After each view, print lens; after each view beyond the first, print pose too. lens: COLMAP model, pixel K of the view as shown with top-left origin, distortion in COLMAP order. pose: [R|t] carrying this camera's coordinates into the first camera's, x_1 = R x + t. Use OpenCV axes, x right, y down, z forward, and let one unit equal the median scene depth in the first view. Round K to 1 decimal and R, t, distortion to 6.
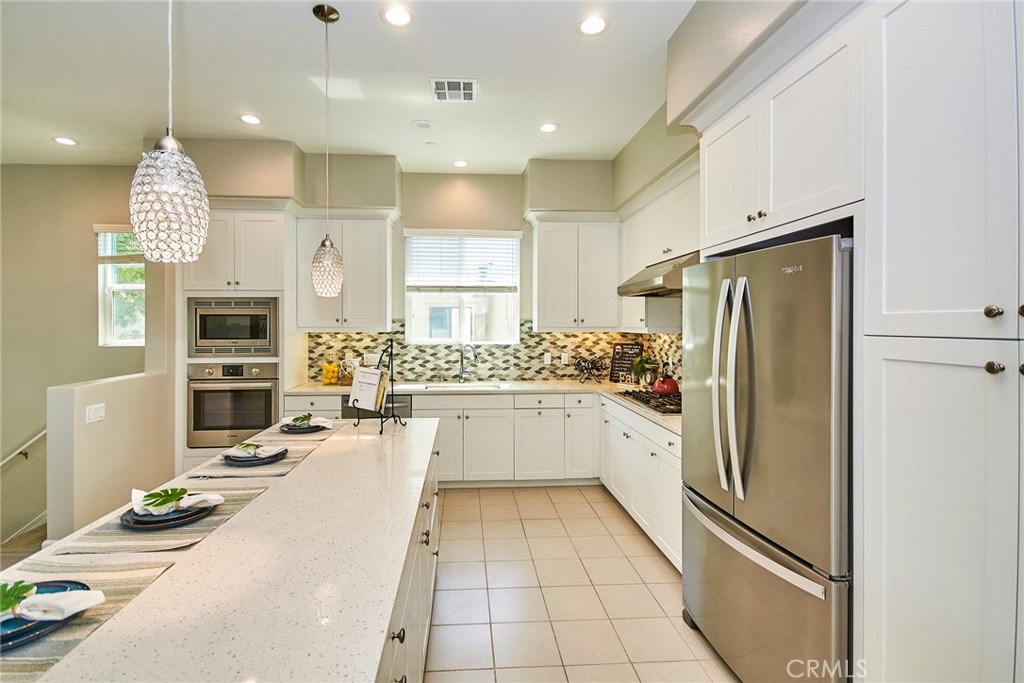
lens RADIAL K [[468.1, 0, 485.8], [0, 468.1, 326.3], [0, 0, 1]] dist [0.002826, 0.000126]
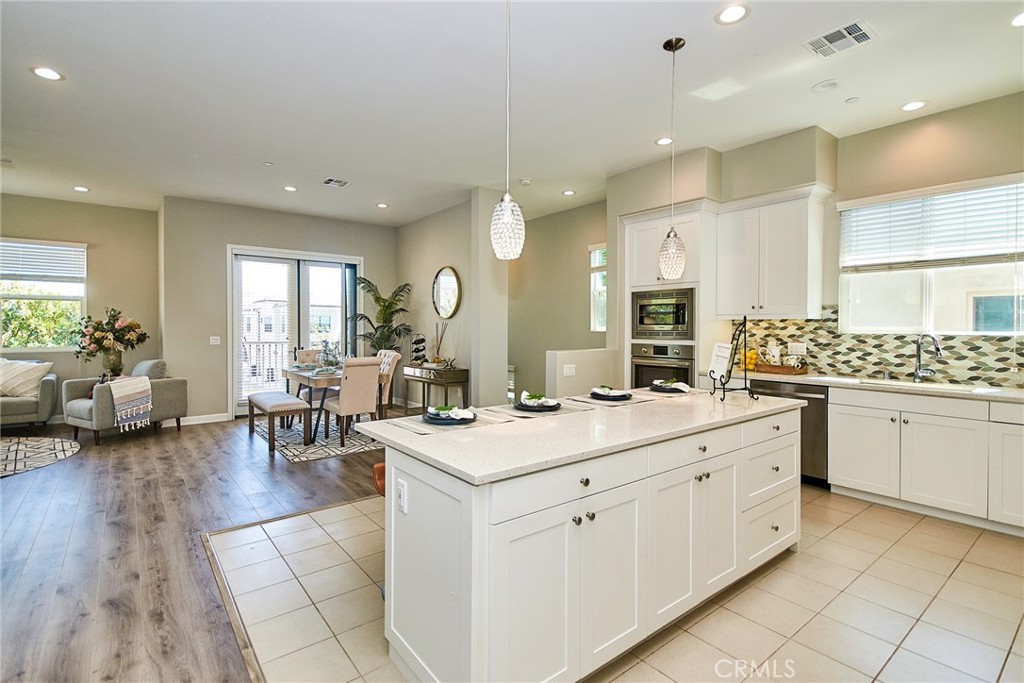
lens RADIAL K [[472.4, 0, 509.1], [0, 472.4, 332.4], [0, 0, 1]] dist [0.002033, 0.000025]
pose [[0.575357, 0.013013, -0.817799, 0.200137], [-0.006822, 0.999915, 0.011111, 0.031164], [0.817874, -0.000814, 0.575396, -0.023526]]
